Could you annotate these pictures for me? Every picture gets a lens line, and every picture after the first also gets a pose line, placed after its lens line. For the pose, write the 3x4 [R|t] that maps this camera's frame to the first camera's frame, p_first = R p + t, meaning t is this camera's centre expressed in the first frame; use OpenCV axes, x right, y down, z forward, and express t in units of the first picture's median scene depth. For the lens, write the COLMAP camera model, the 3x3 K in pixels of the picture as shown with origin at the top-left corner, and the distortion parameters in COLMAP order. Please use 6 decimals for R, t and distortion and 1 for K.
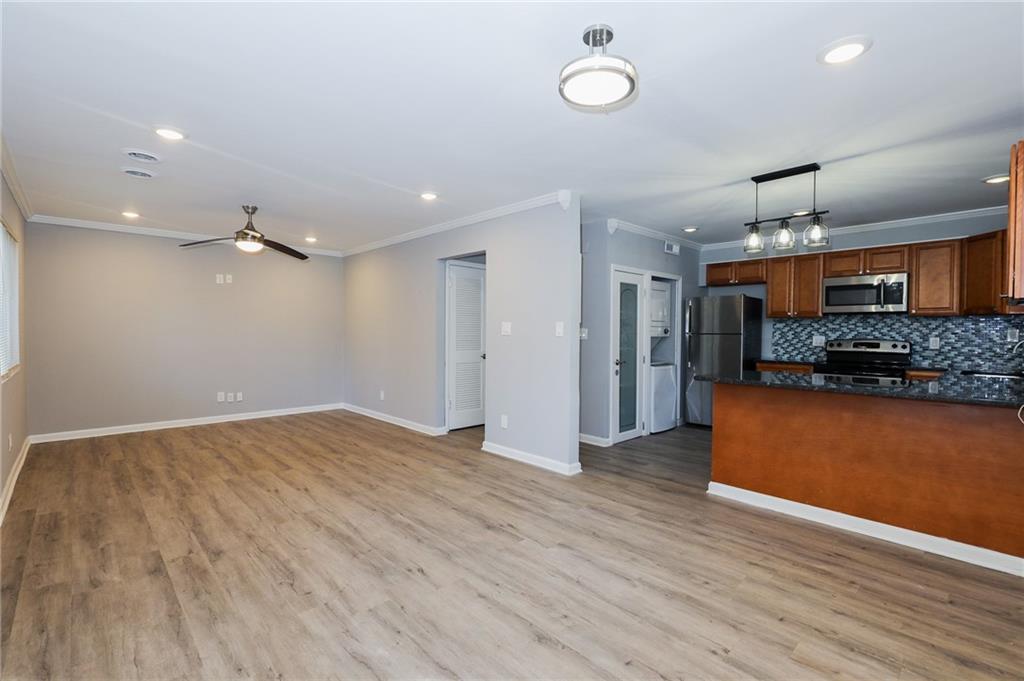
lens RADIAL K [[466.0, 0, 504.8], [0, 466.0, 336.0], [0, 0, 1]] dist [0.000148, 0.000066]
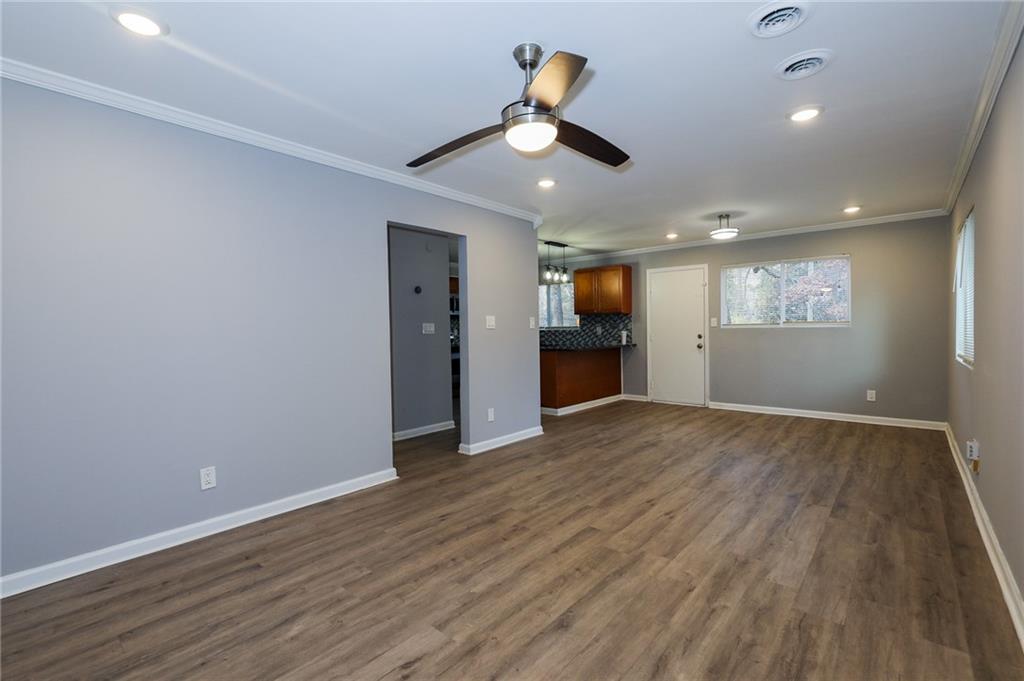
lens RADIAL K [[466.0, 0, 512.5], [0, 466.0, 336.3], [0, 0, 1]] dist [0.000148, 0.000066]
pose [[-0.121757, -0.018381, 0.992390, -1.536562], [0.025698, 0.999435, 0.021664, -0.008016], [-0.992227, 0.028140, -0.121216, 1.650079]]
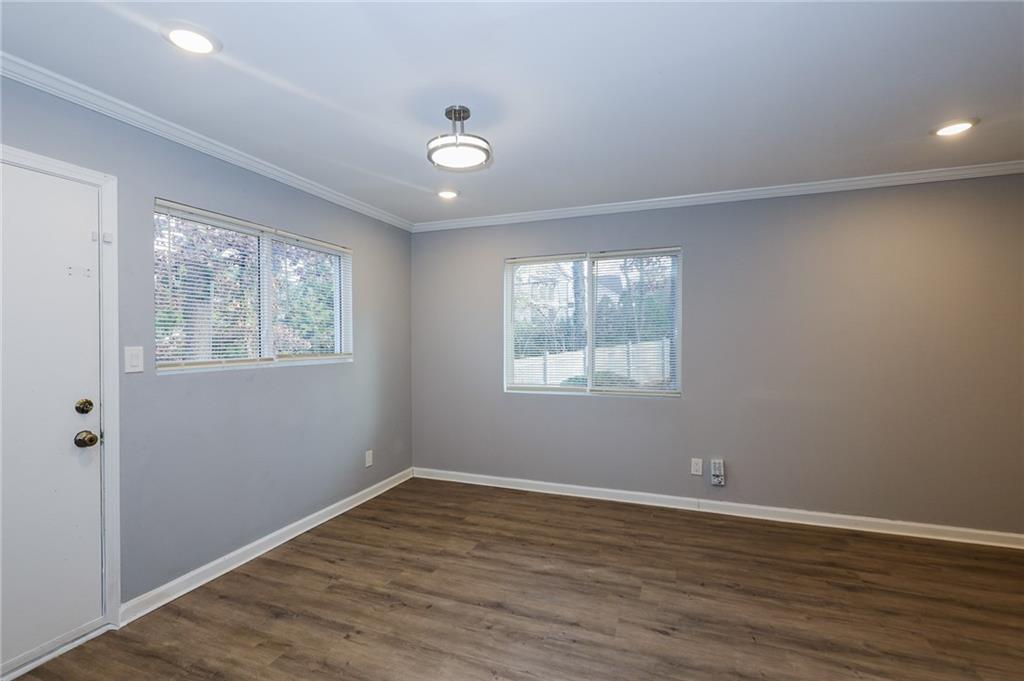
lens RADIAL K [[466.0, 0, 509.4], [0, 466.0, 342.2], [0, 0, 1]] dist [0.000148, 0.000066]
pose [[-0.895674, 0.001165, -0.444711, 0.384959], [-0.007539, 0.999813, 0.017804, -0.047181], [0.444648, 0.019300, -0.895497, 1.348350]]
